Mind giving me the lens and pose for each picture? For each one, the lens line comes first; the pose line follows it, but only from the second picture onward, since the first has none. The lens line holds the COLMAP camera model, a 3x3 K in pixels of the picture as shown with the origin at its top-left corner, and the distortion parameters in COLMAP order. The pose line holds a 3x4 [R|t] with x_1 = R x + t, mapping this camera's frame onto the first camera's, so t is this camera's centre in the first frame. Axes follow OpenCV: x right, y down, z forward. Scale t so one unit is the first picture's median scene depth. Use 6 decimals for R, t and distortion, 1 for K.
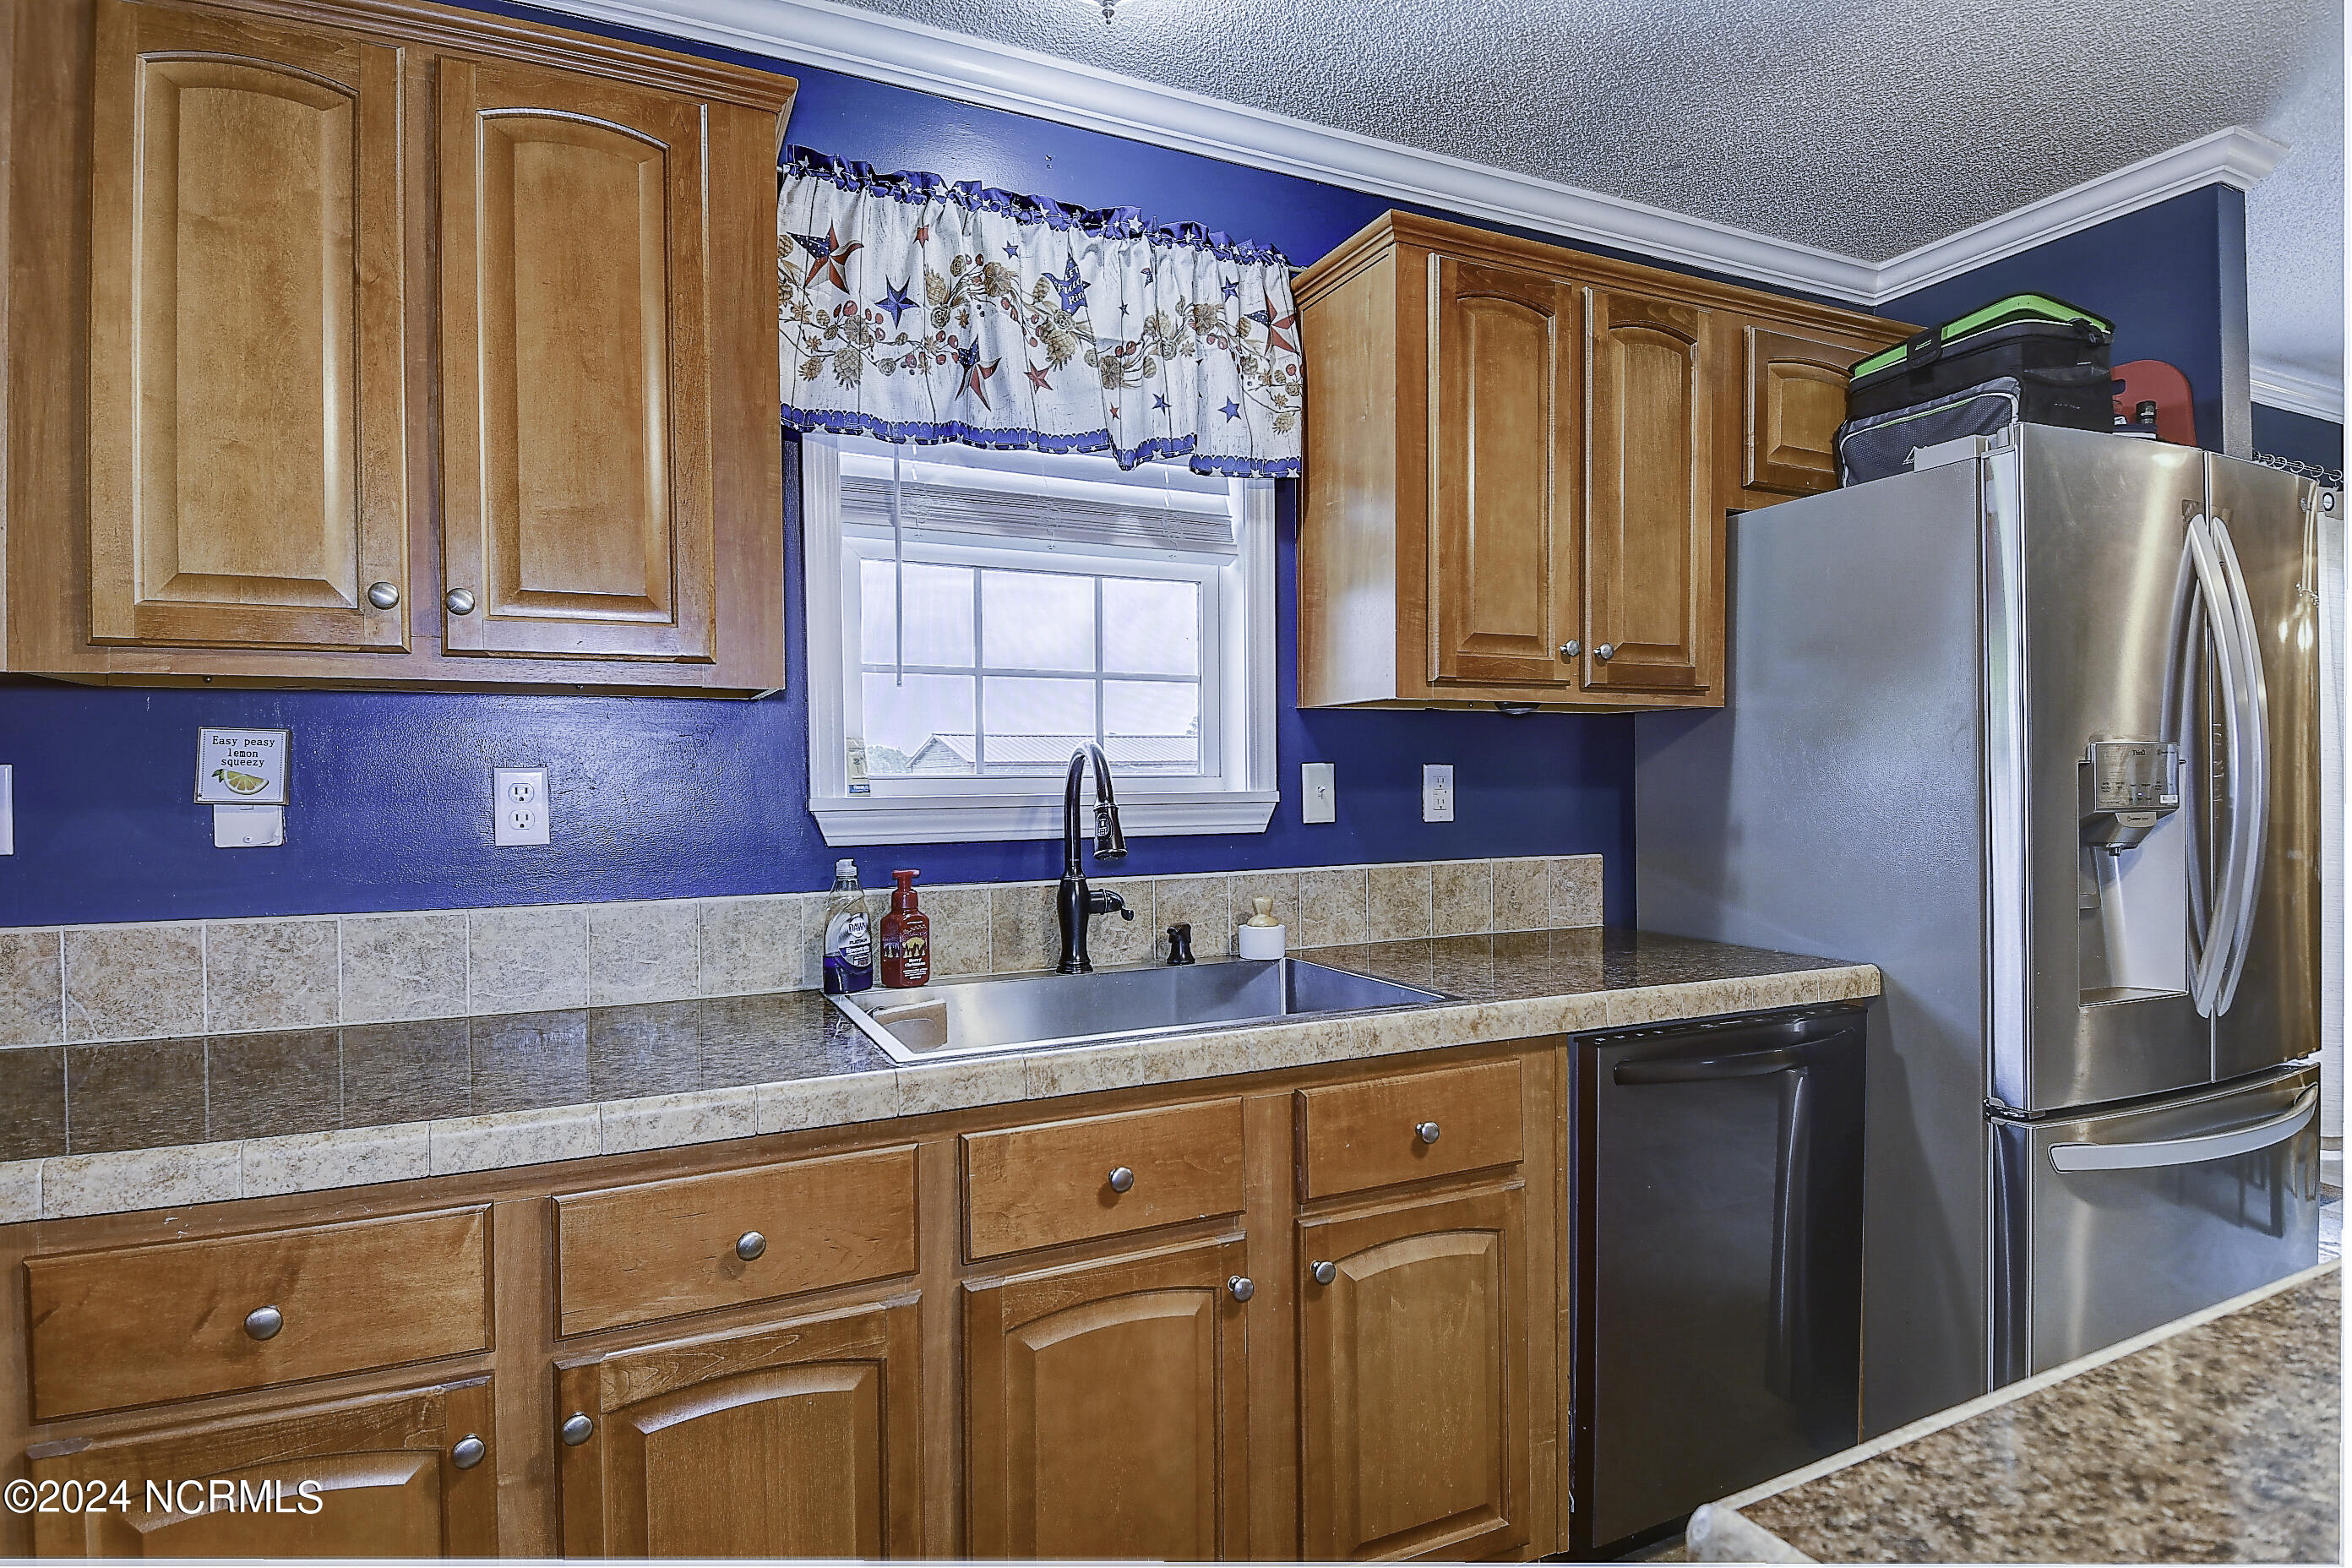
lens RADIAL K [[1220.0, 0, 1181.1], [0, 1220.0, 790.3], [0, 0, 1]] dist [0.045425, -0.053709]
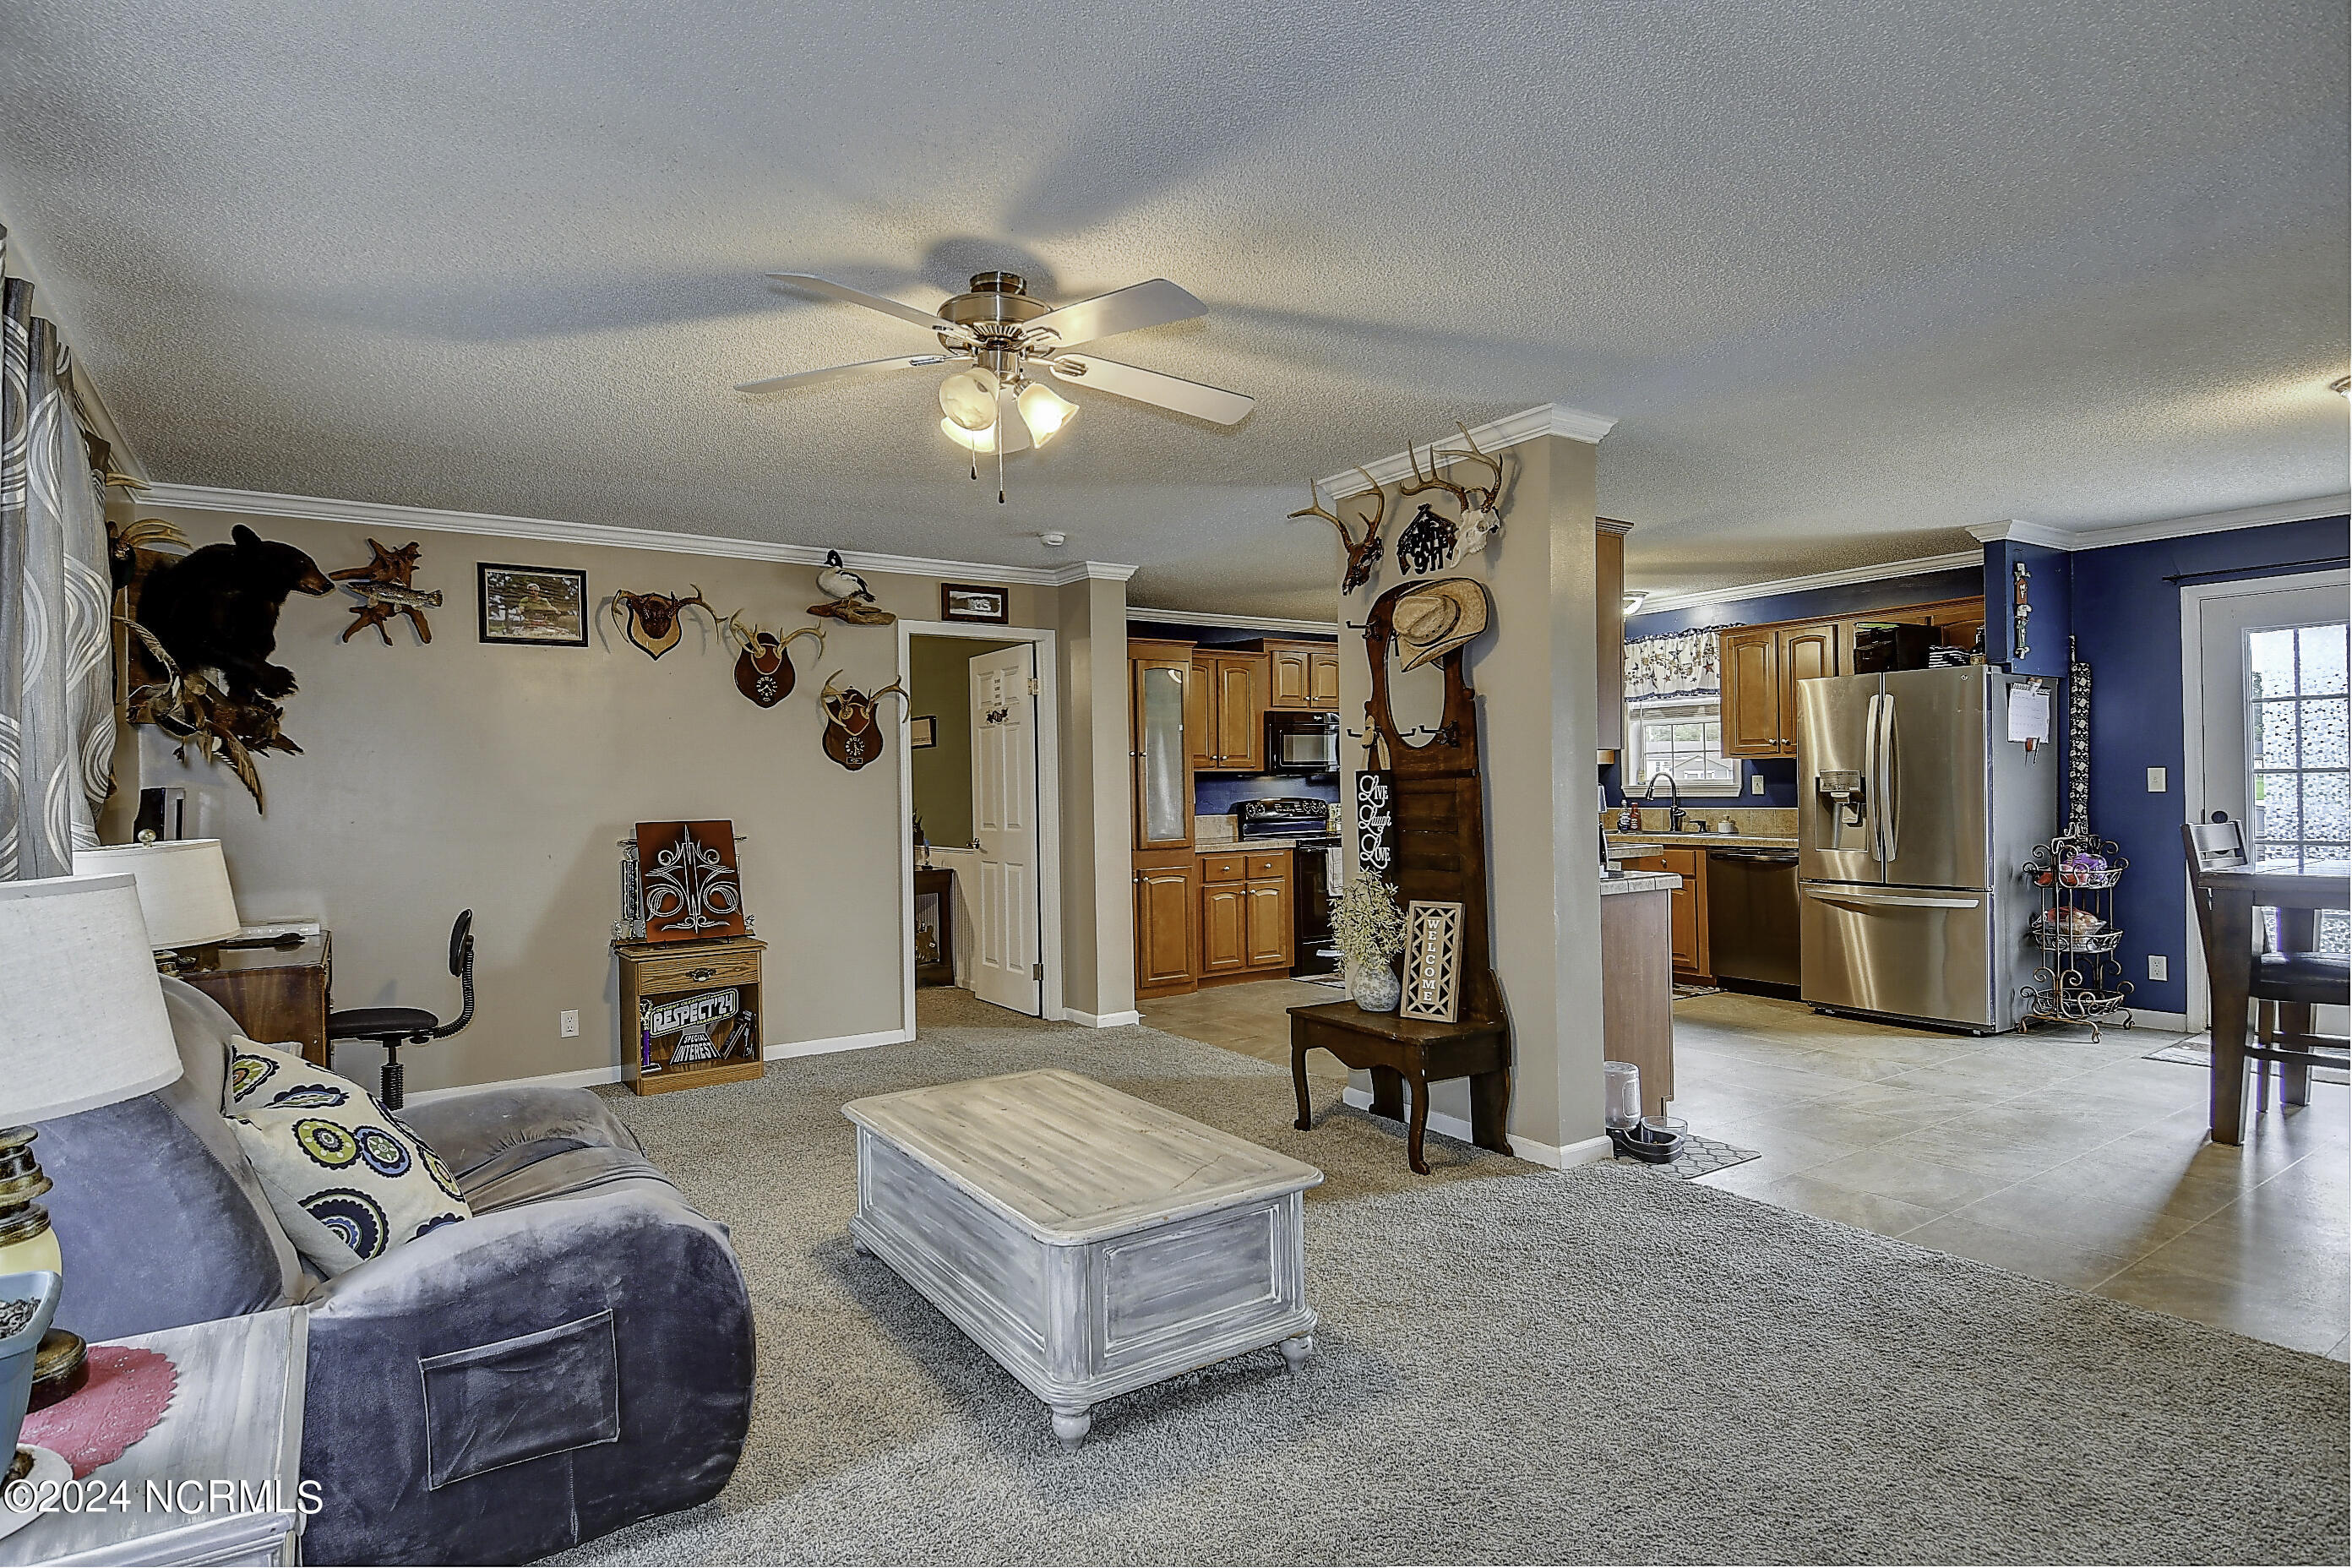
lens RADIAL K [[1220.0, 0, 1181.1], [0, 1220.0, 790.3], [0, 0, 1]] dist [0.045425, -0.053709]
pose [[0.162058, 0.002559, -0.986778, 3.456743], [-0.009649, 0.999953, 0.001008, 0.030924], [0.986734, 0.009358, 0.162075, -1.151913]]
